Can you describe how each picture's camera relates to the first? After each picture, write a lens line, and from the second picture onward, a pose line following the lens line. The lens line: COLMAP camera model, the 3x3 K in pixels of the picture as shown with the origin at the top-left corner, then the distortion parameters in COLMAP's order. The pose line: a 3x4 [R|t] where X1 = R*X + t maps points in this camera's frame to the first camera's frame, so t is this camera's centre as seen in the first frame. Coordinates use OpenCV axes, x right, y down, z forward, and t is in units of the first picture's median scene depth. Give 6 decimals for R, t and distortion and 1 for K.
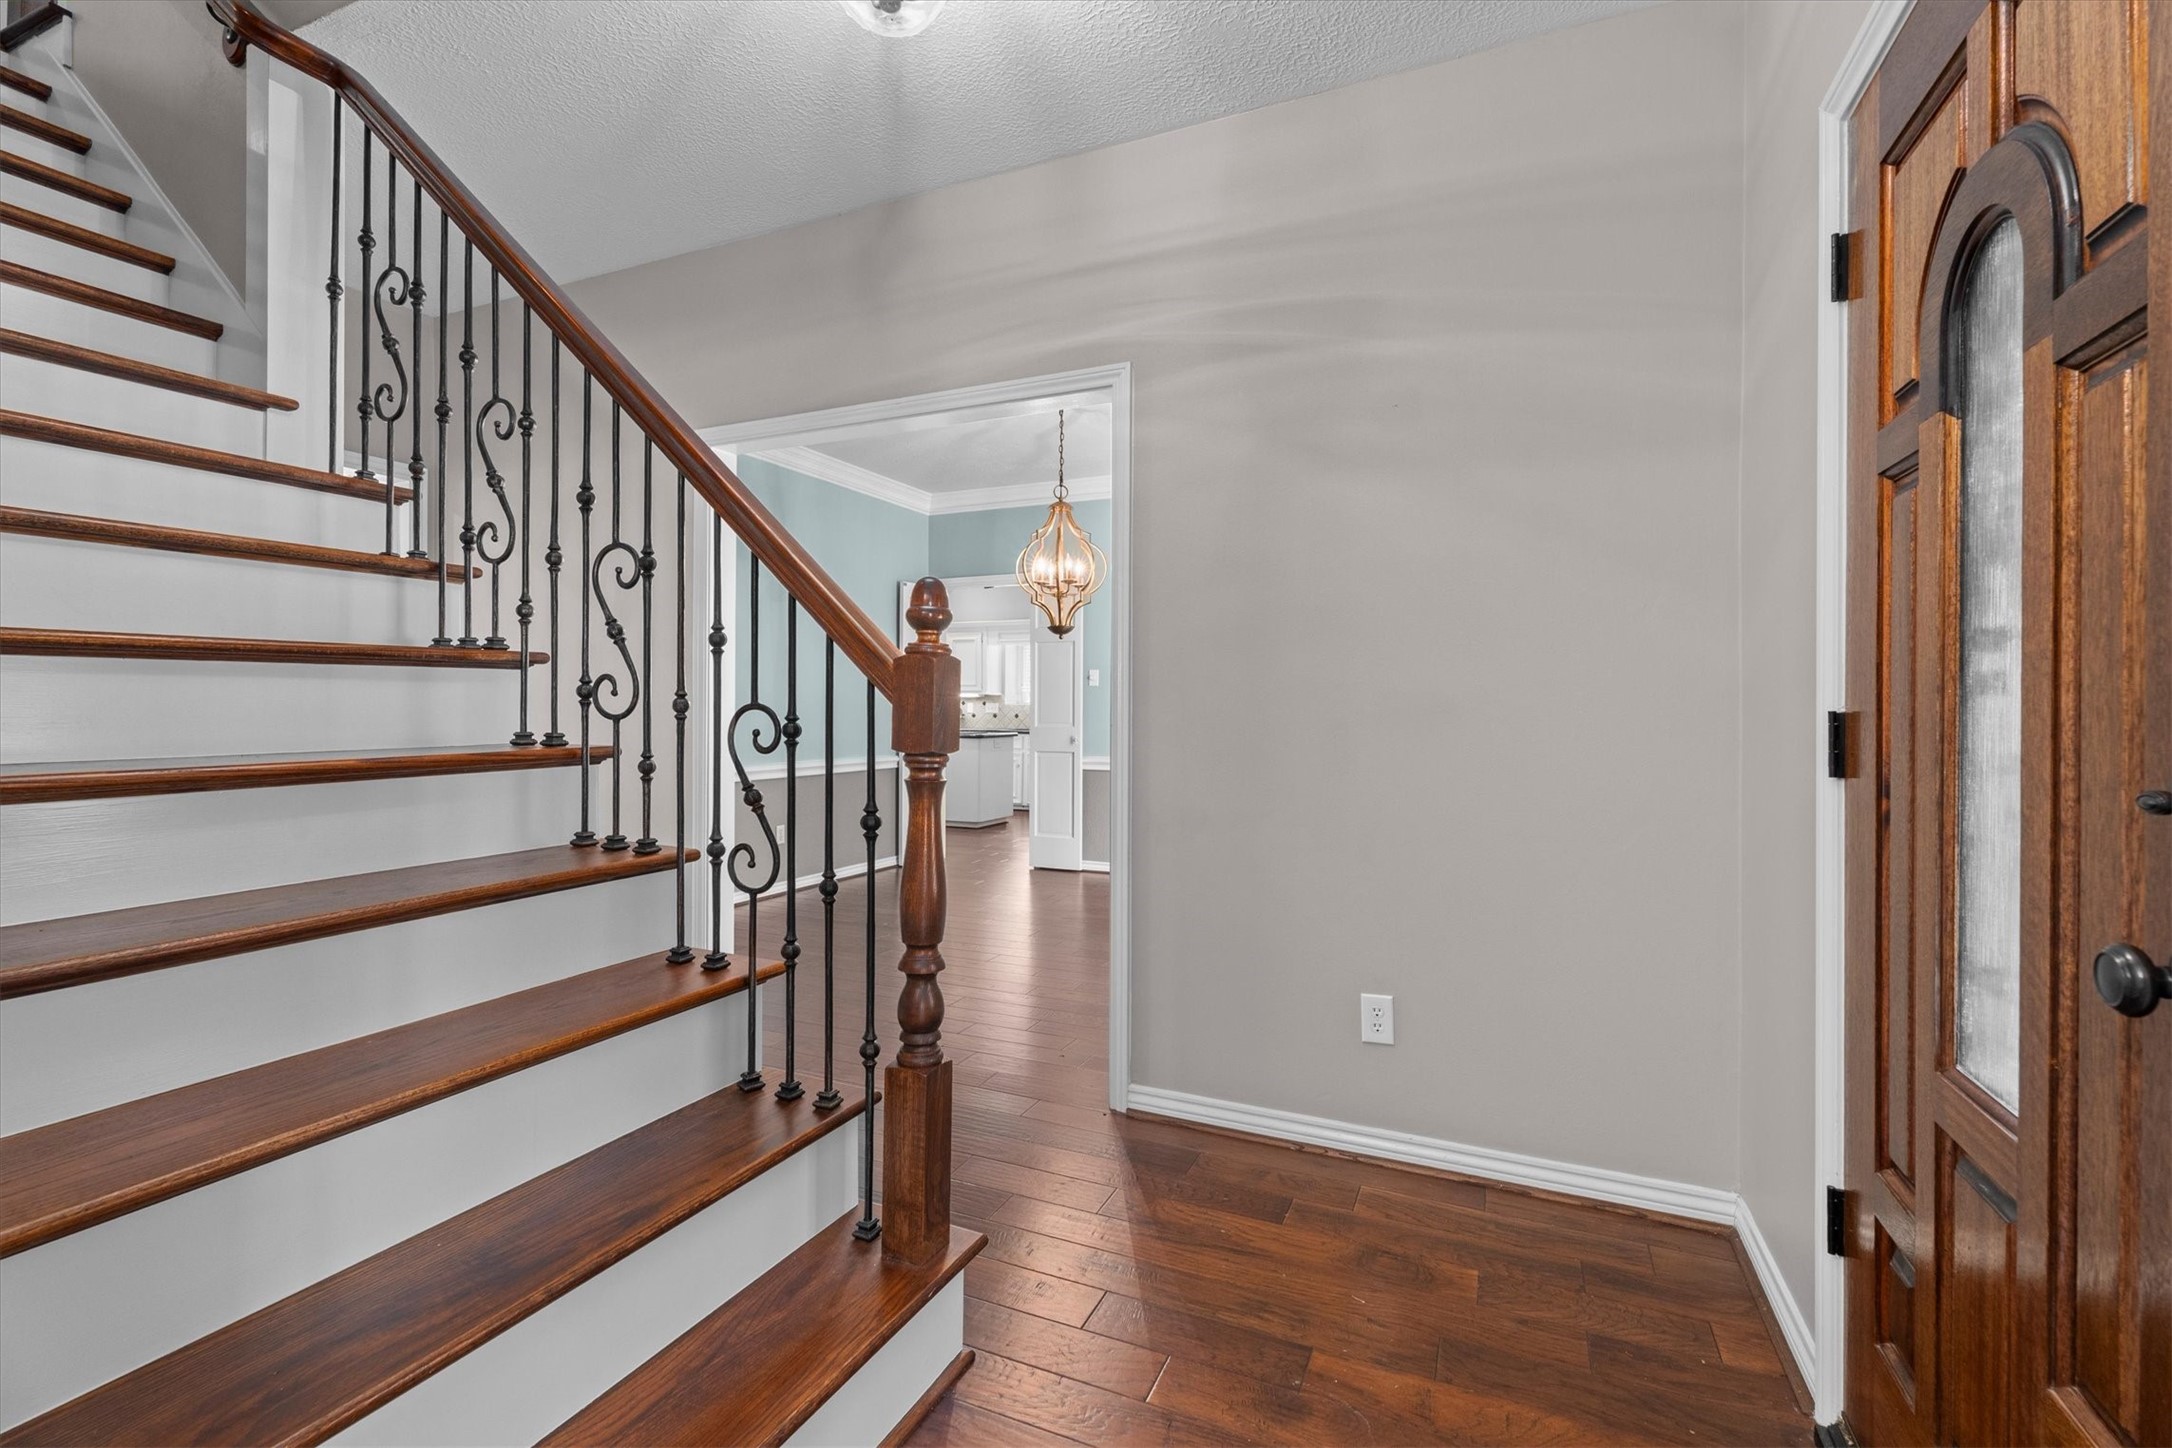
lens RADIAL K [[956.2, 0, 1078.0], [0, 956.2, 711.8], [0, 0, 1]] dist [-0.001193, -0.000398]
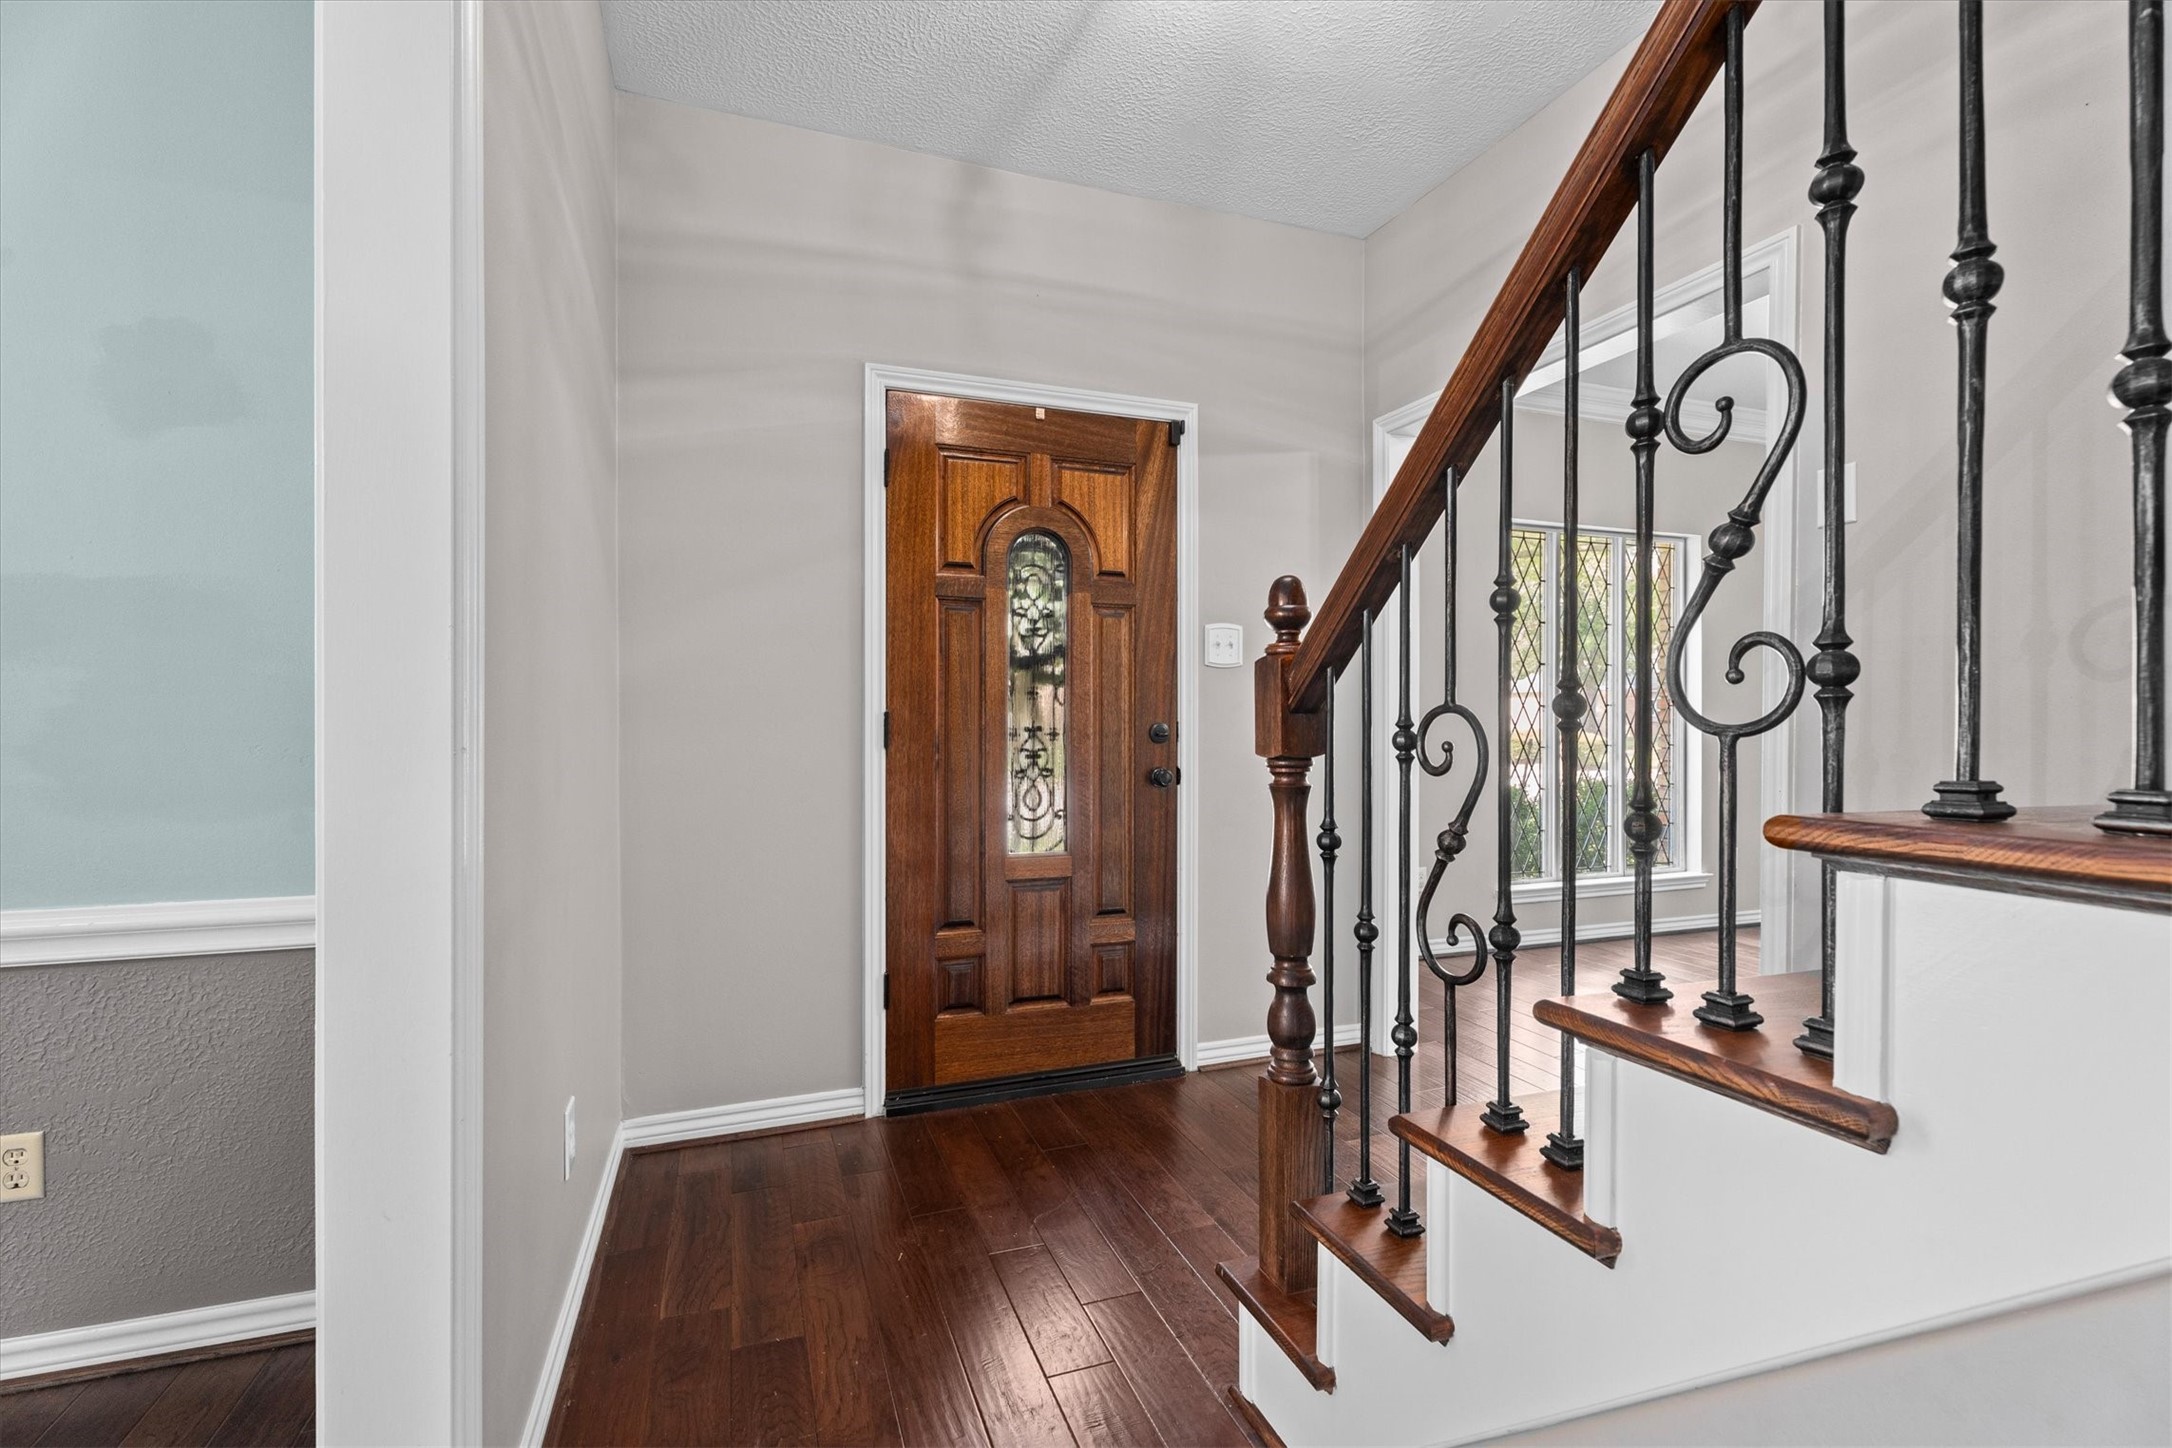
lens RADIAL K [[956.2, 0, 1078.0], [0, 956.2, 711.8], [0, 0, 1]] dist [-0.001193, -0.000398]
pose [[0.938784, -0.006698, -0.344442, -0.332306], [0.005704, 0.999976, -0.003900, -0.001600], [0.344460, 0.001696, 0.938799, 0.253450]]
